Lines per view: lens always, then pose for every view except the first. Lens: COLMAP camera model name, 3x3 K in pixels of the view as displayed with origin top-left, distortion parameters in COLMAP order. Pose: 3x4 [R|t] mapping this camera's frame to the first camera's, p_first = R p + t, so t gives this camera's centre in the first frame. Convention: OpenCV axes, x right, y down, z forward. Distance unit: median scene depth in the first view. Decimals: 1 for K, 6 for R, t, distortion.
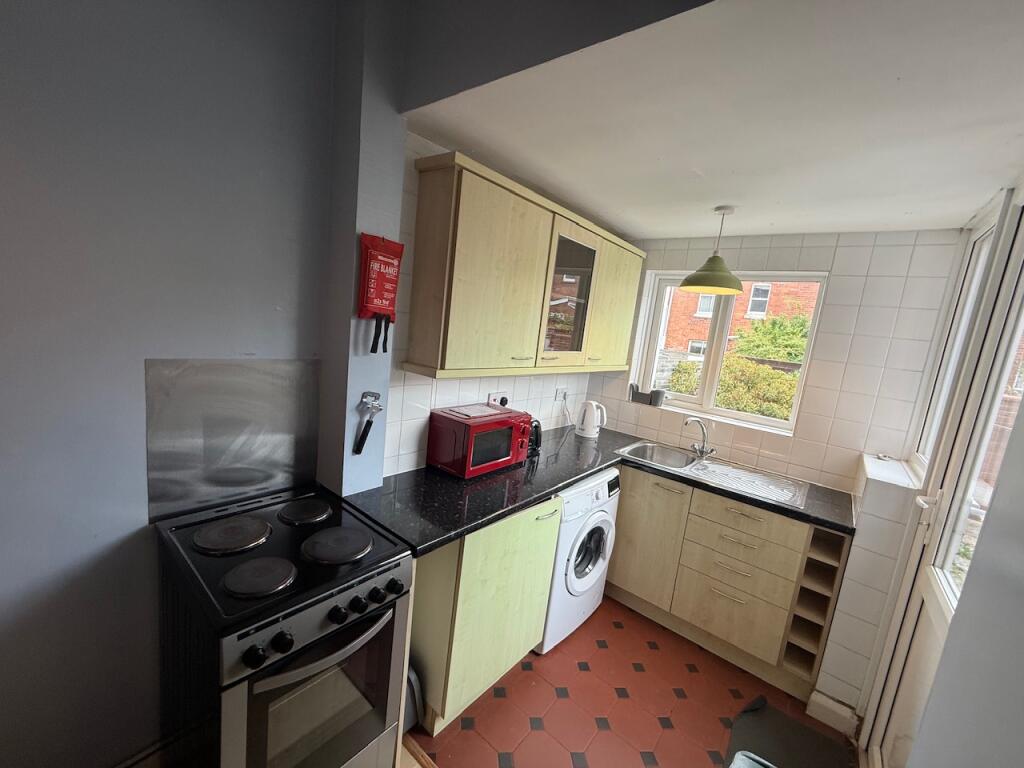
lens RADIAL K [[405.4, 0, 512.5], [0, 405.4, 383.8], [0, 0, 1]] dist [-0.002793, 0.000397]
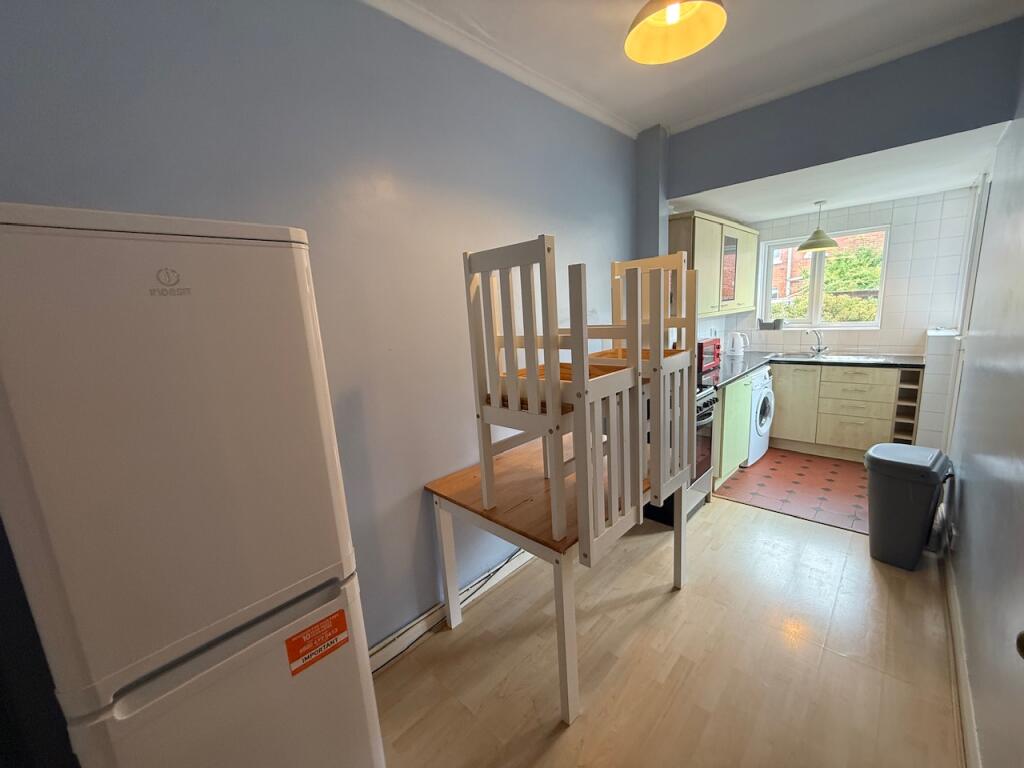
lens RADIAL K [[405.4, 0, 511.9], [0, 405.4, 383.9], [0, 0, 1]] dist [-0.002793, 0.000397]
pose [[0.981478, -0.153159, -0.115082, -0.622270], [0.156712, 0.987389, 0.022436, 0.083534], [0.110195, -0.040055, 0.993103, -0.807822]]
